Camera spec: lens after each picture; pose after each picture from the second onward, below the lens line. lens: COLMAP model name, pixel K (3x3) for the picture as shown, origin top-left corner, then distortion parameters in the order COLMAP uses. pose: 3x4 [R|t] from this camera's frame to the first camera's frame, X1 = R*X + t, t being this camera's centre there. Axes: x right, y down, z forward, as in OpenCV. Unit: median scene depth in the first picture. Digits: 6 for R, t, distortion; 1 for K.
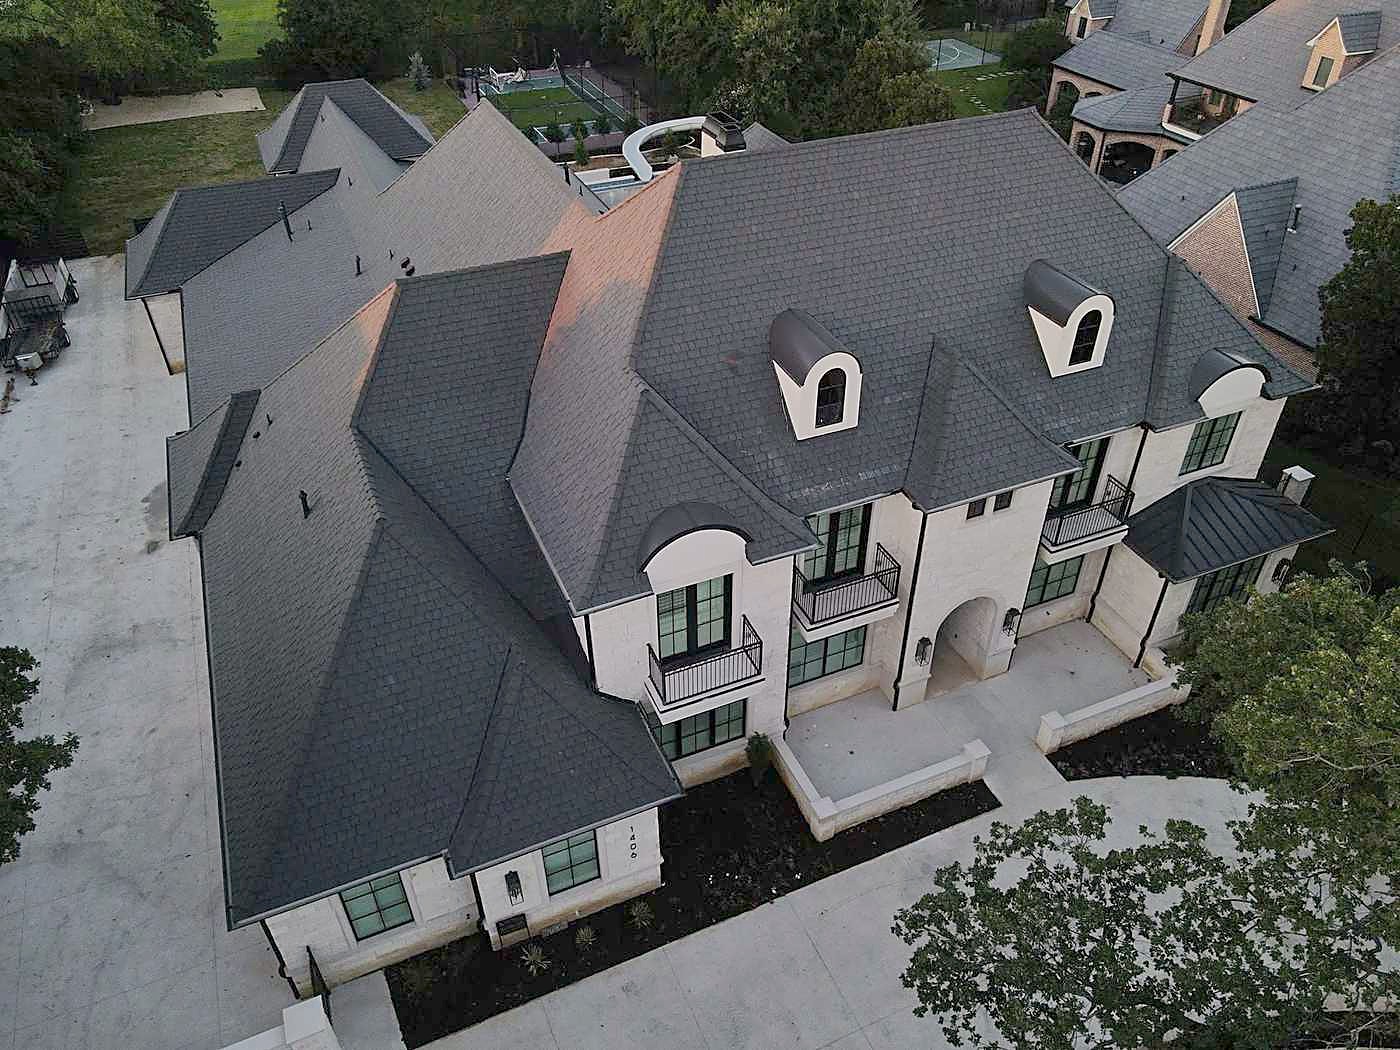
lens RADIAL K [[1030.8, 0, 700.0], [0, 1030.8, 525.0], [0, 0, 1]] dist [-0.009510, 0.039281]
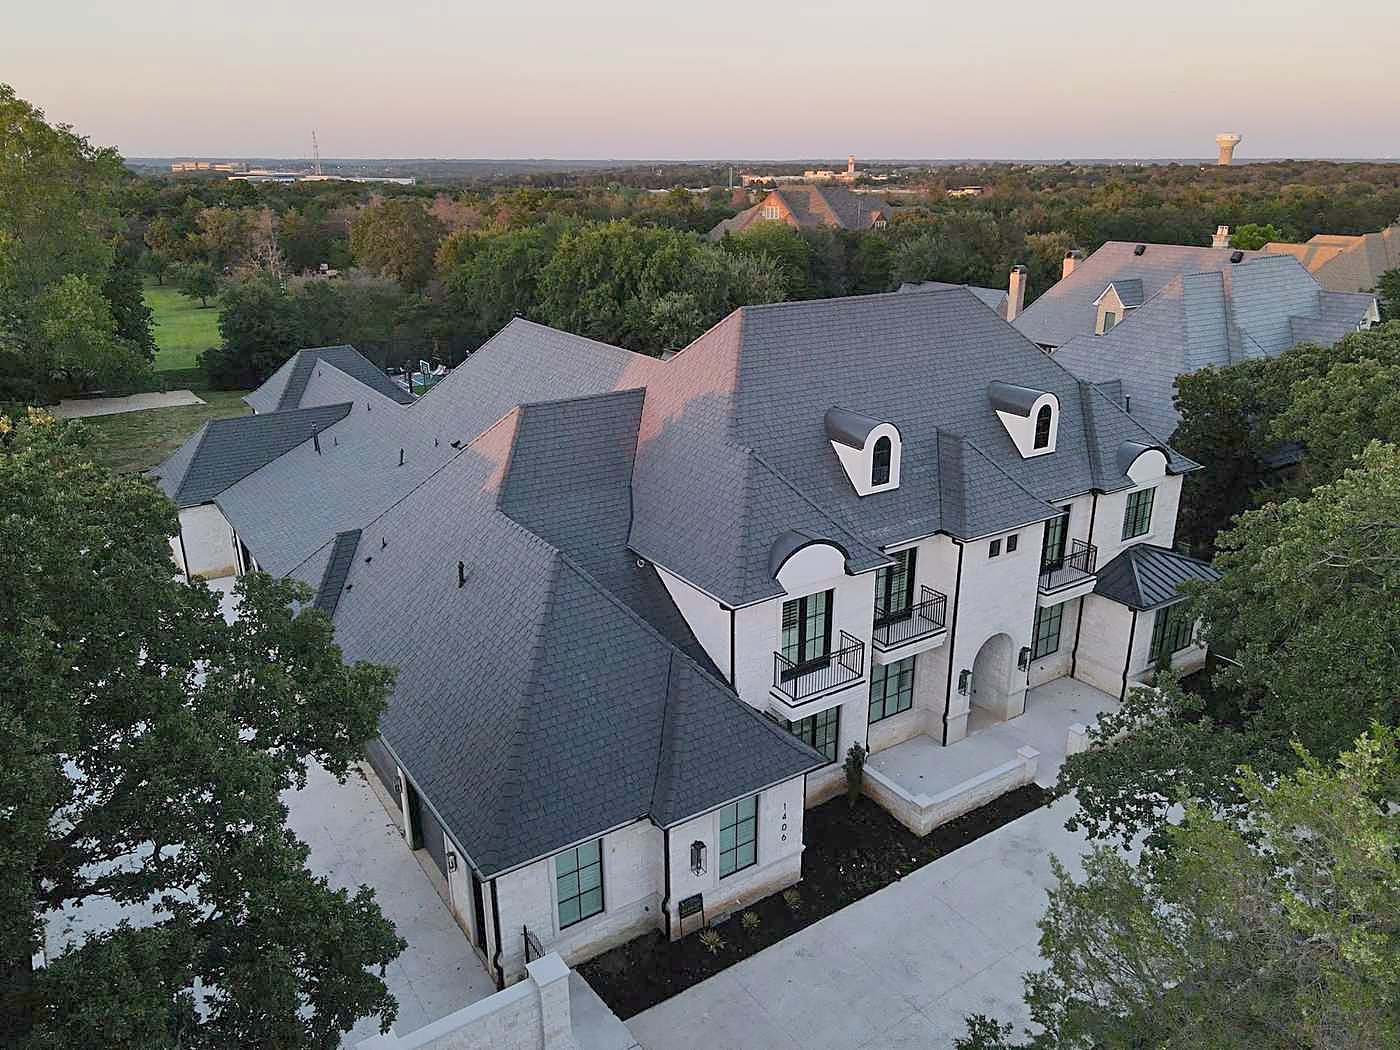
lens RADIAL K [[1030.8, 0, 700.0], [0, 1030.8, 525.0], [0, 0, 1]] dist [-0.009510, 0.039281]
pose [[0.984183, -0.058208, 0.167321, -0.292903], [0.107002, 0.948054, -0.299575, 0.290741], [-0.141192, 0.312740, 0.939286, -0.149199]]
